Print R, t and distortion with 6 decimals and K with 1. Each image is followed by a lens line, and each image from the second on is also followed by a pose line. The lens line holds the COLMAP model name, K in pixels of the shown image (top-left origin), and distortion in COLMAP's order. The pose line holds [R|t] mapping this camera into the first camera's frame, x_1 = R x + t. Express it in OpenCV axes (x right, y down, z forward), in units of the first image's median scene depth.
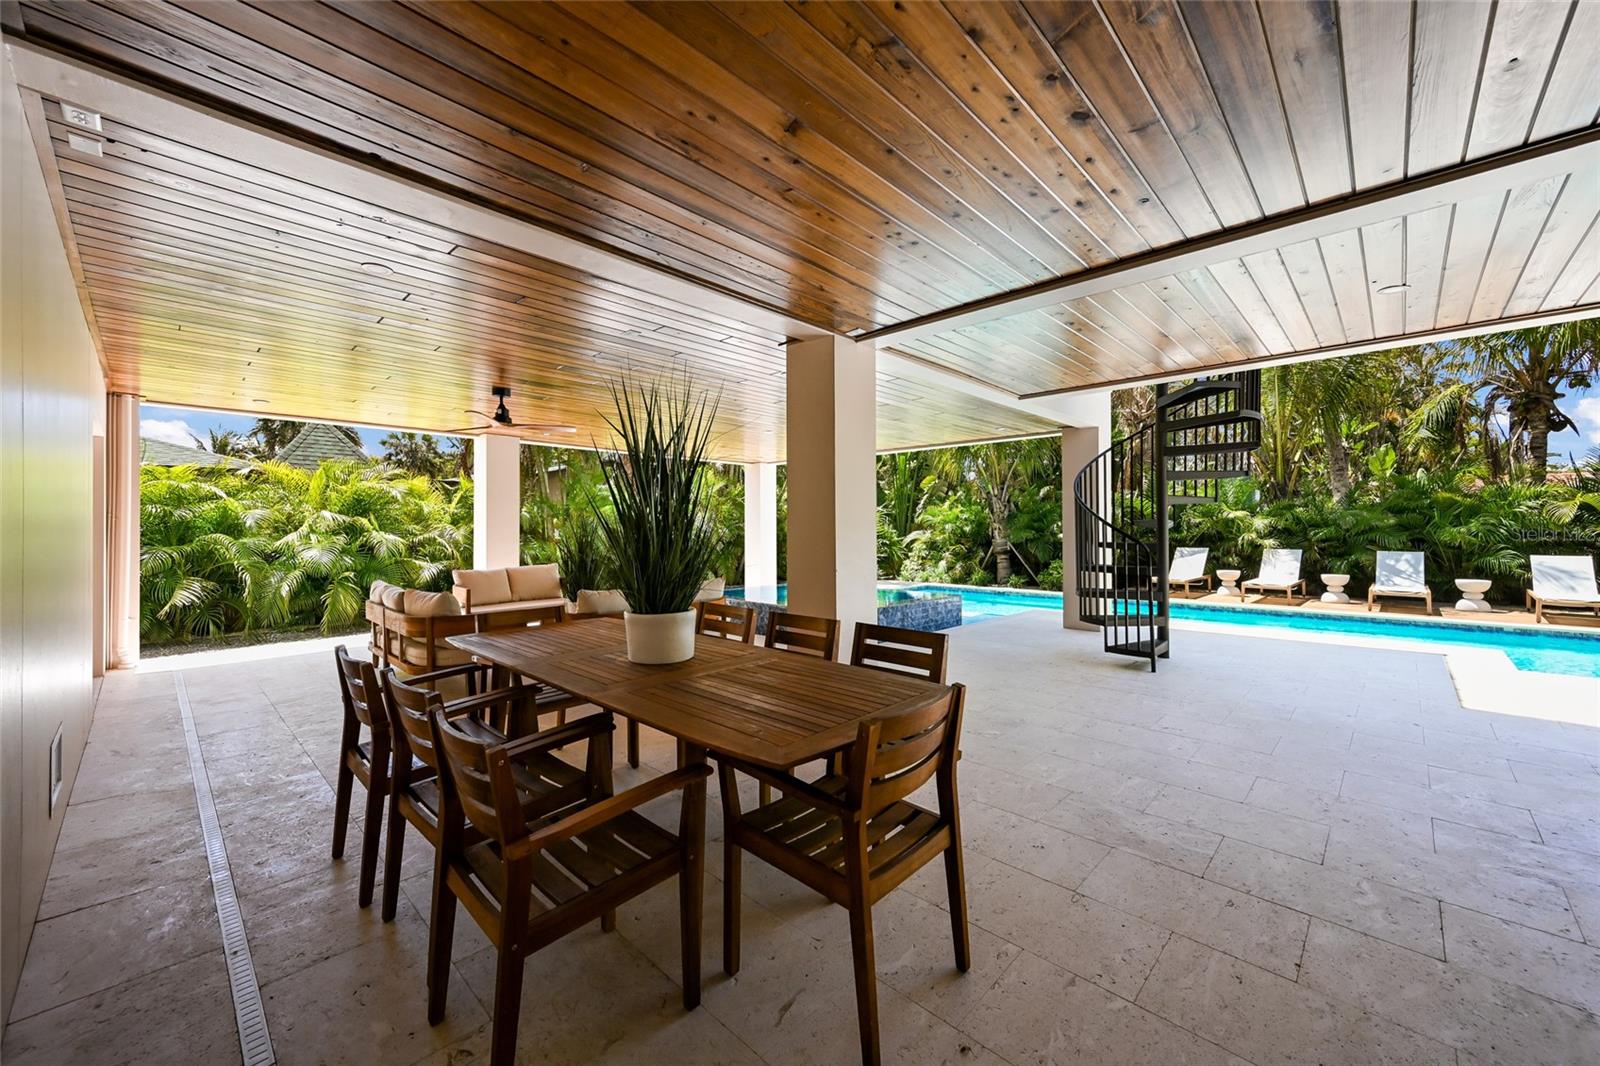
lens RADIAL K [[626.6, 0, 776.8], [0, 626.6, 529.0], [0, 0, 1]] dist [0.003968, 0.000279]
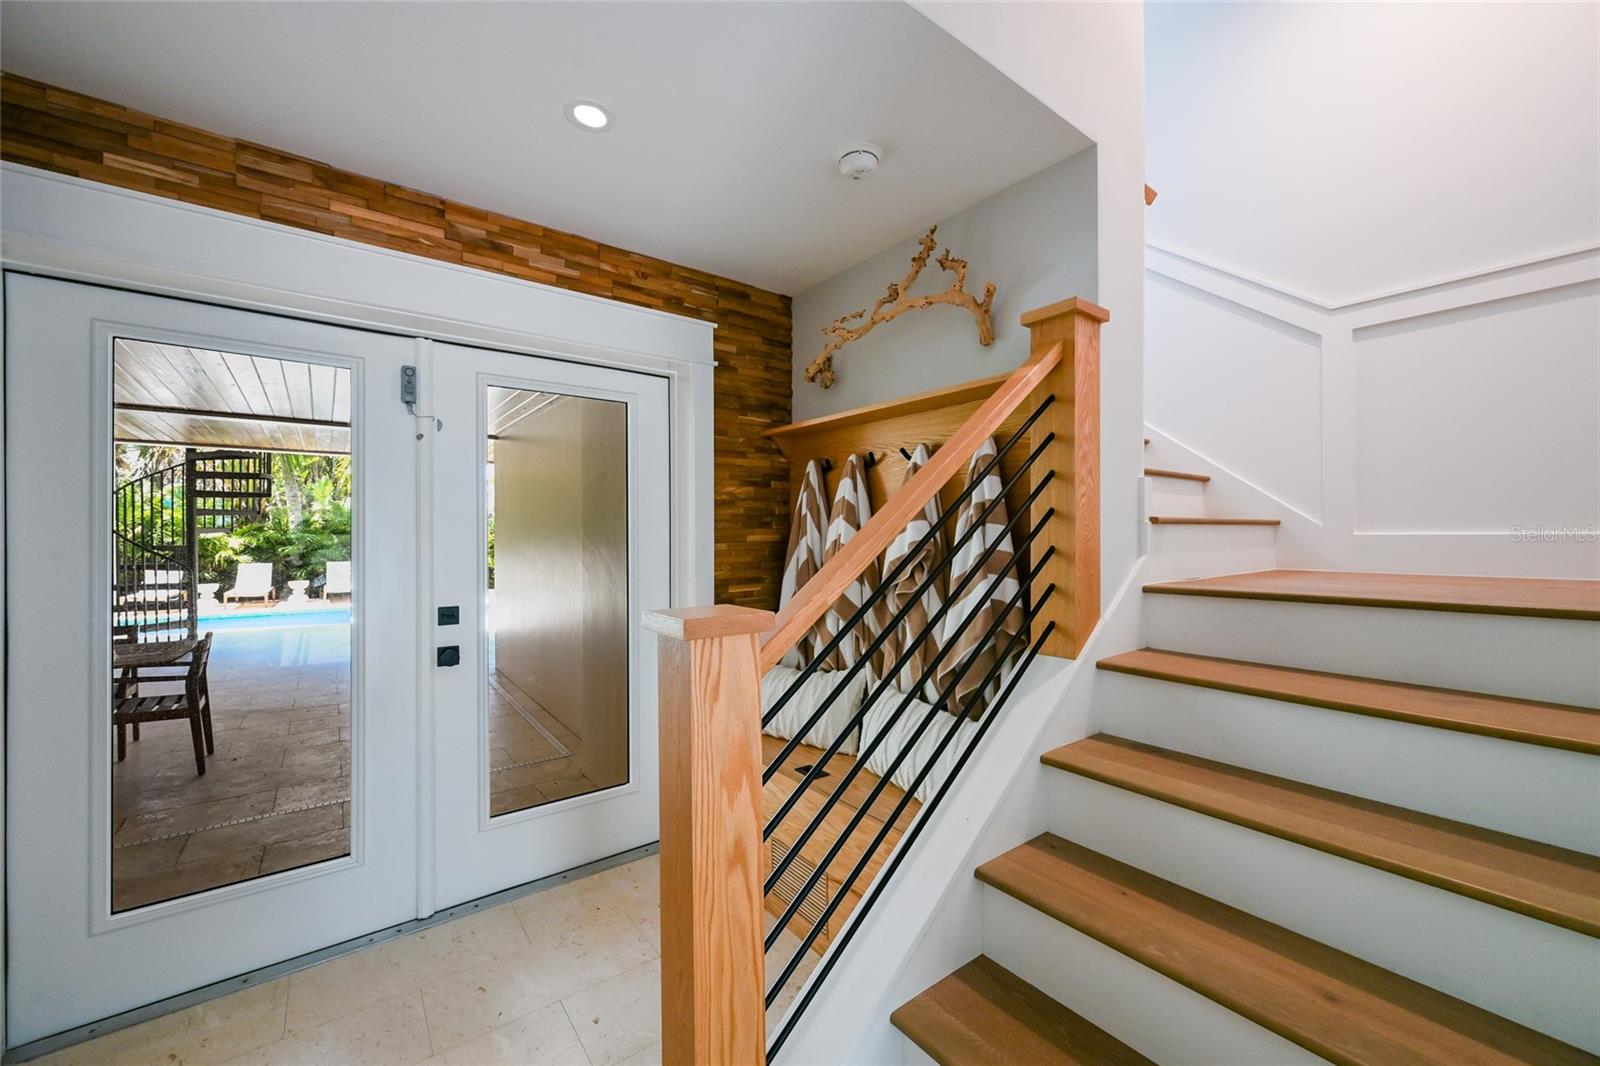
lens RADIAL K [[626.6, 0, 805.7], [0, 626.6, 536.3], [0, 0, 1]] dist [0.003968, 0.000279]
pose [[0.135348, 0.002848, 0.990794, -0.265723], [0.001912, 0.999993, -0.003136, -0.015173], [-0.990796, 0.002319, 0.135342, -0.225787]]
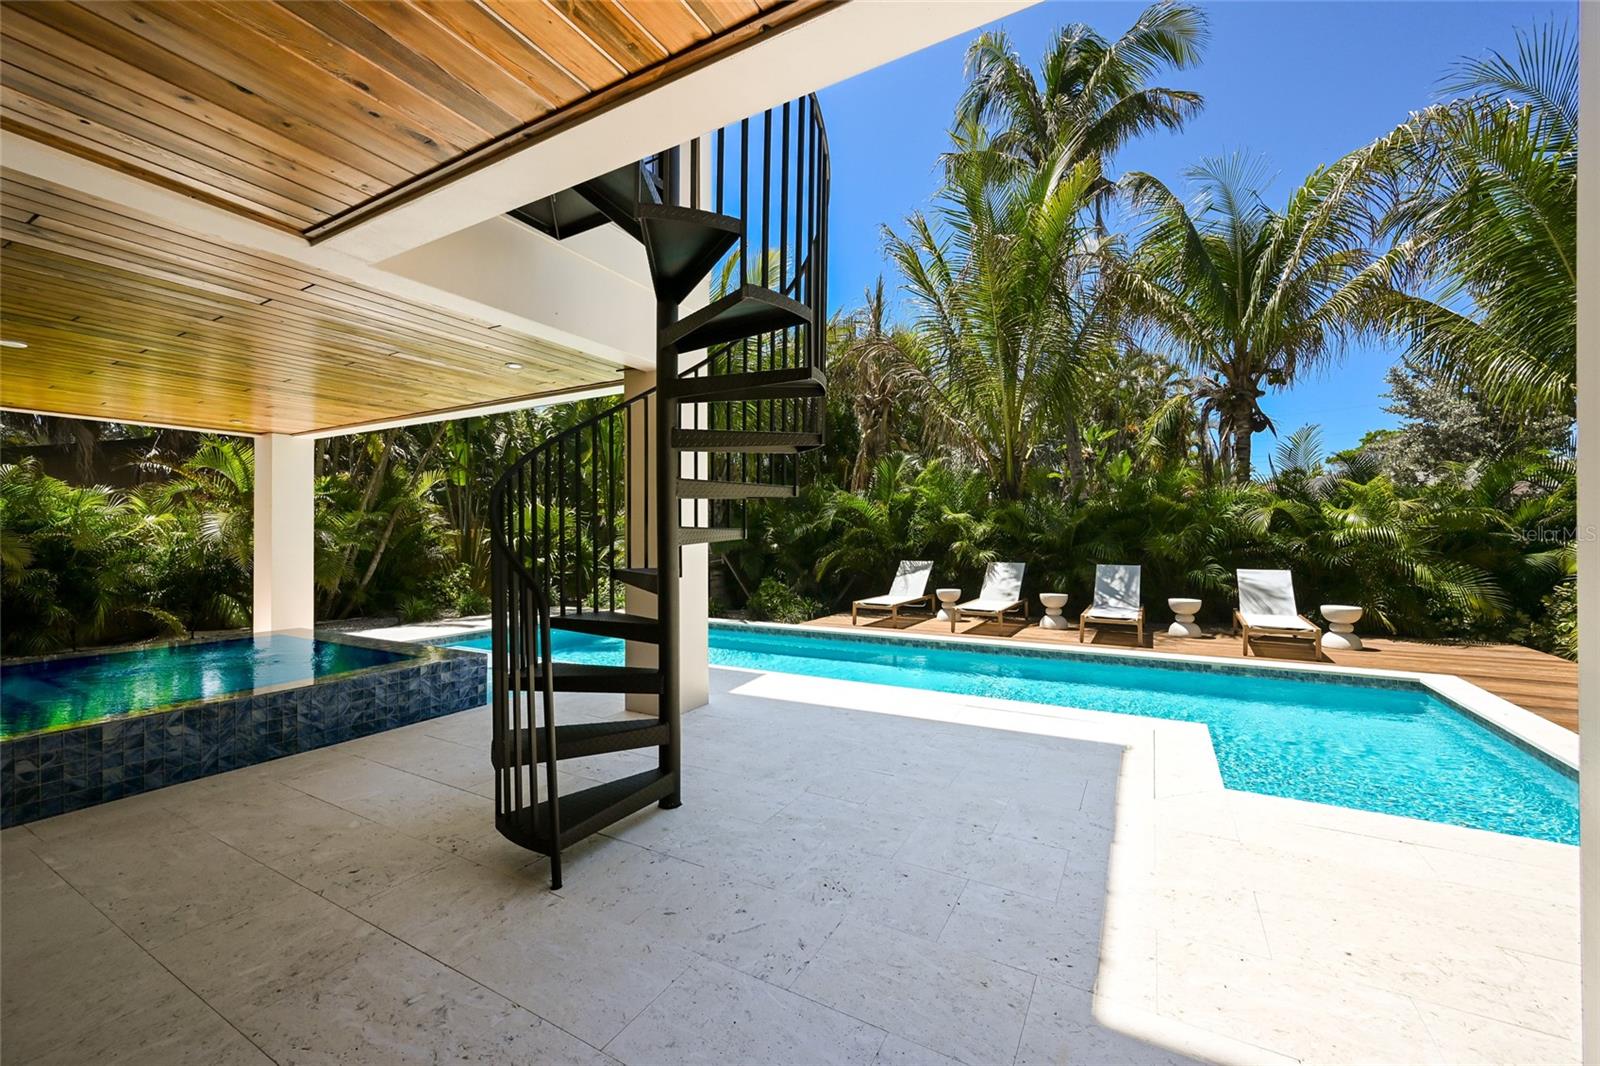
lens RADIAL K [[626.6, 0, 815.7], [0, 626.6, 534.8], [0, 0, 1]] dist [0.003968, 0.000279]
pose [[0.959181, -0.000257, 0.282793, 0.357306], [0.000430, 1.000000, -0.000553, -0.004120], [-0.282793, 0.000652, 0.959181, 0.302565]]
